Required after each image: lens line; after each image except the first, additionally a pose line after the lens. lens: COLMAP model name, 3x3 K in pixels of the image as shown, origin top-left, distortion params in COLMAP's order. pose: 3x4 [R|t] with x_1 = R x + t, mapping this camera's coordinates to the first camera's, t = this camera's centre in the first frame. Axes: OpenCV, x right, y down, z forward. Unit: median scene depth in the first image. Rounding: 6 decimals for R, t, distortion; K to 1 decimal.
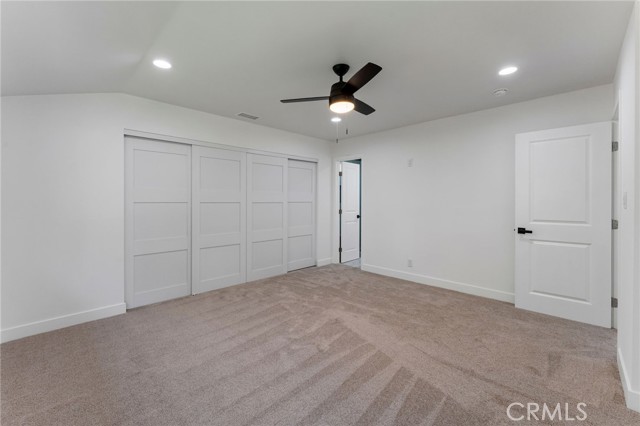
lens RADIAL K [[270.8, 0, 312.6], [0, 270.8, 199.0], [0, 0, 1]] dist [-0.001230, 0.000028]
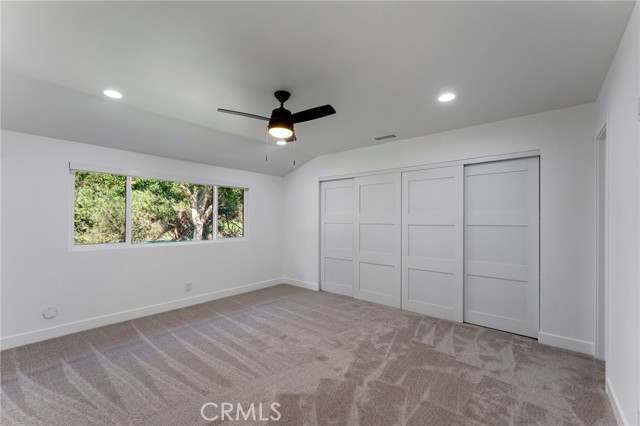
lens RADIAL K [[270.8, 0, 319.7], [0, 270.8, 217.8], [0, 0, 1]] dist [-0.001230, 0.000028]
pose [[0.090840, -0.006559, -0.995844, 0.744020], [0.002966, 0.999976, -0.006316, -0.006217], [0.995861, -0.002380, 0.090858, 0.689438]]
